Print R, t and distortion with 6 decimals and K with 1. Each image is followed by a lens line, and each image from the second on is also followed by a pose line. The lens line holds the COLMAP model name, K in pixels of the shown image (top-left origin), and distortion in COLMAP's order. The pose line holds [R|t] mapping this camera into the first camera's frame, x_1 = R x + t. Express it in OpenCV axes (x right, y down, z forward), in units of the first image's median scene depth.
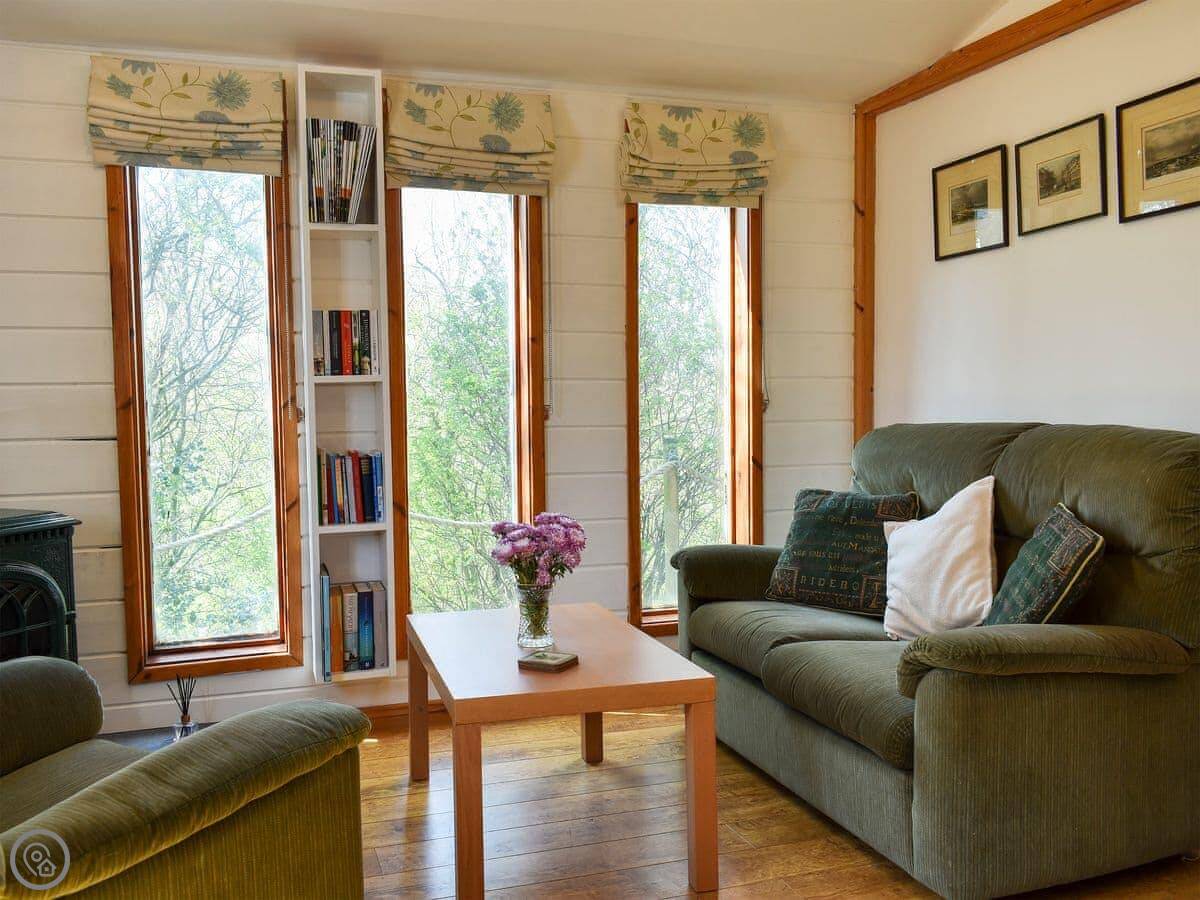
lens RADIAL K [[1086.2, 0, 601.3], [0, 1086.2, 448.3], [0, 0, 1]] dist [-0.003555, 0.000000]
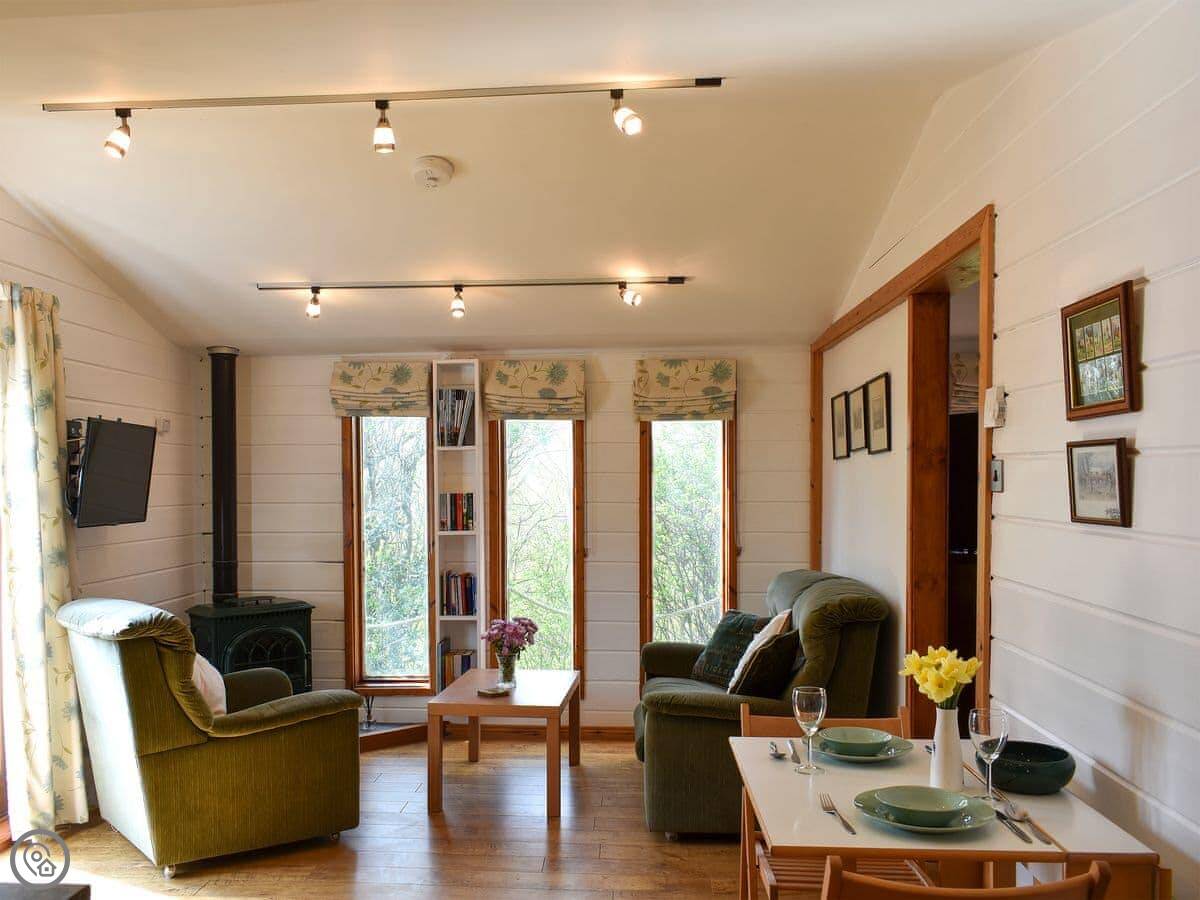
lens RADIAL K [[1086.2, 0, 575.2], [0, 1086.2, 500.7], [0, 0, 1]] dist [-0.003555, 0.000000]
pose [[0.923920, 0.017558, -0.382182, 0.609499], [-0.028120, 0.999361, -0.022066, -0.081994], [0.381550, 0.031134, 0.923824, -0.551242]]
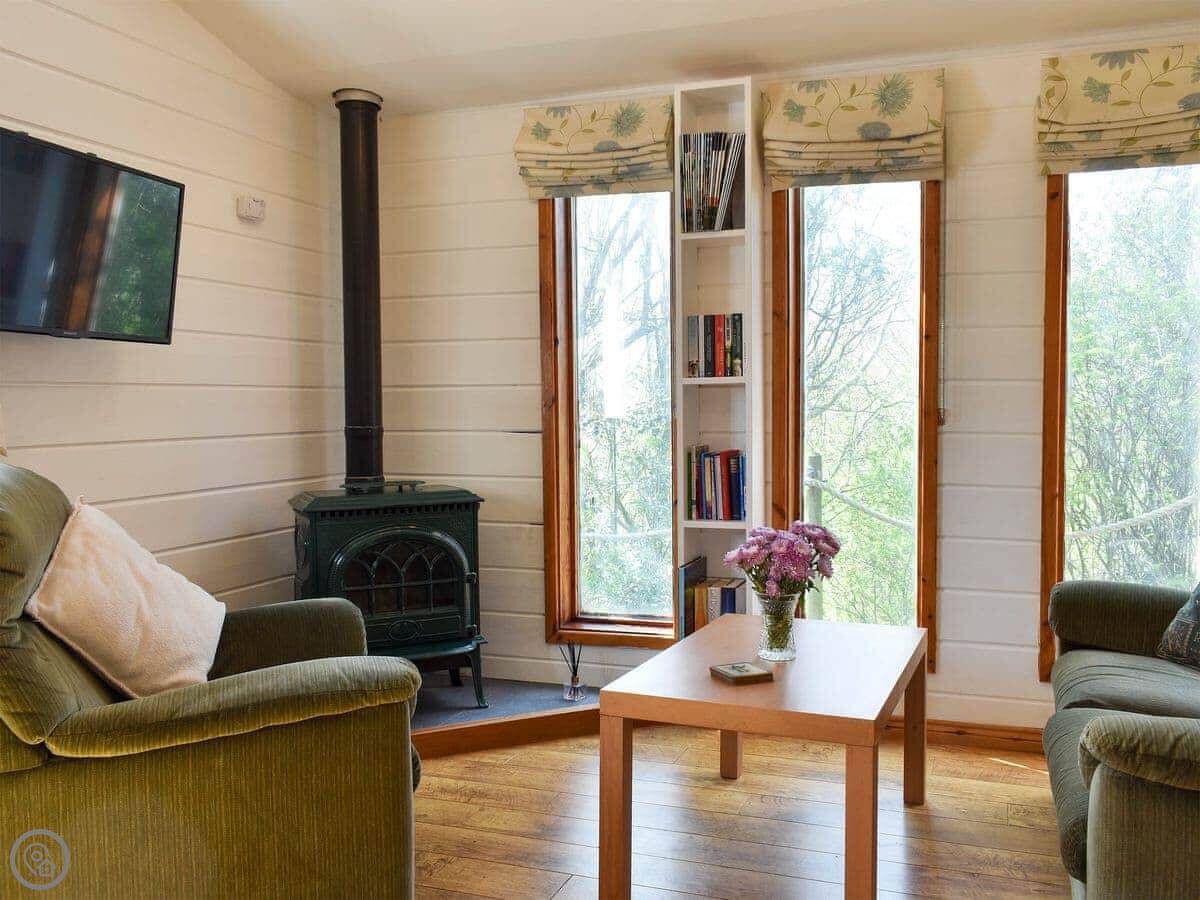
lens RADIAL K [[1086.2, 0, 617.3], [0, 1086.2, 451.4], [0, 0, 1]] dist [-0.003555, 0.000000]
pose [[0.779415, 0.037890, -0.625361, 0.342008], [-0.037465, 0.999202, 0.013845, -0.007141], [0.625386, 0.012638, 0.780213, 0.131984]]
